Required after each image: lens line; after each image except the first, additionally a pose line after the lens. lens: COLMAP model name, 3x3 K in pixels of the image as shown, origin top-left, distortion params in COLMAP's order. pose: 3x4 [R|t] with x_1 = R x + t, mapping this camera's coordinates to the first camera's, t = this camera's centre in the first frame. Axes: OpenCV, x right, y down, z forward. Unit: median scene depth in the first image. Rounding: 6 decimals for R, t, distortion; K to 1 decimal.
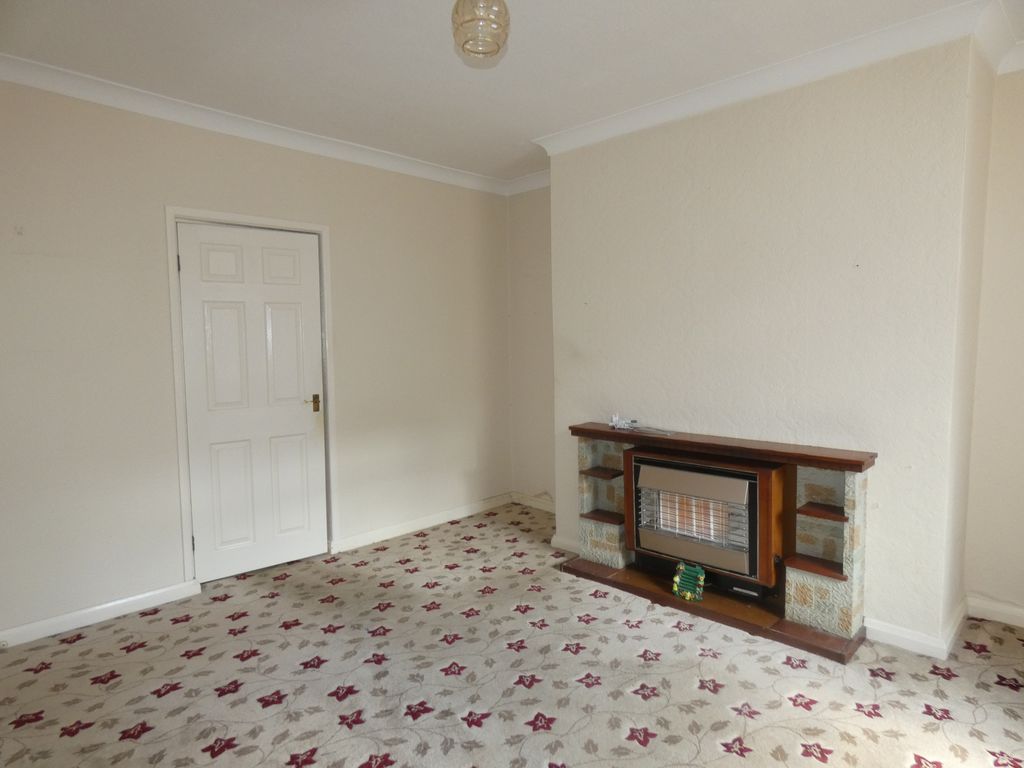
lens RADIAL K [[615.2, 0, 512.0], [0, 615.2, 384.0], [0, 0, 1]] dist [0.001224, -0.000780]
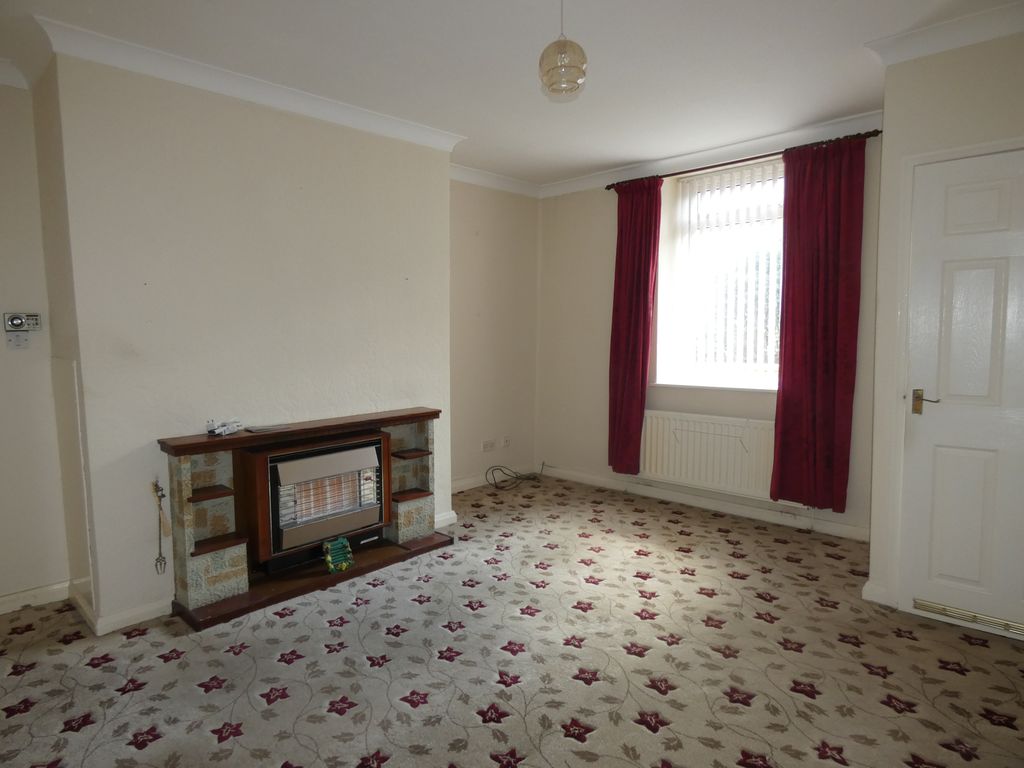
lens RADIAL K [[615.2, 0, 512.0], [0, 615.2, 384.0], [0, 0, 1]] dist [0.001224, -0.000780]
pose [[-0.003945, -0.081119, 0.996697, -0.834025], [0.084064, 0.993149, 0.081163, -0.042523], [-0.996453, 0.084107, 0.002901, 0.723551]]
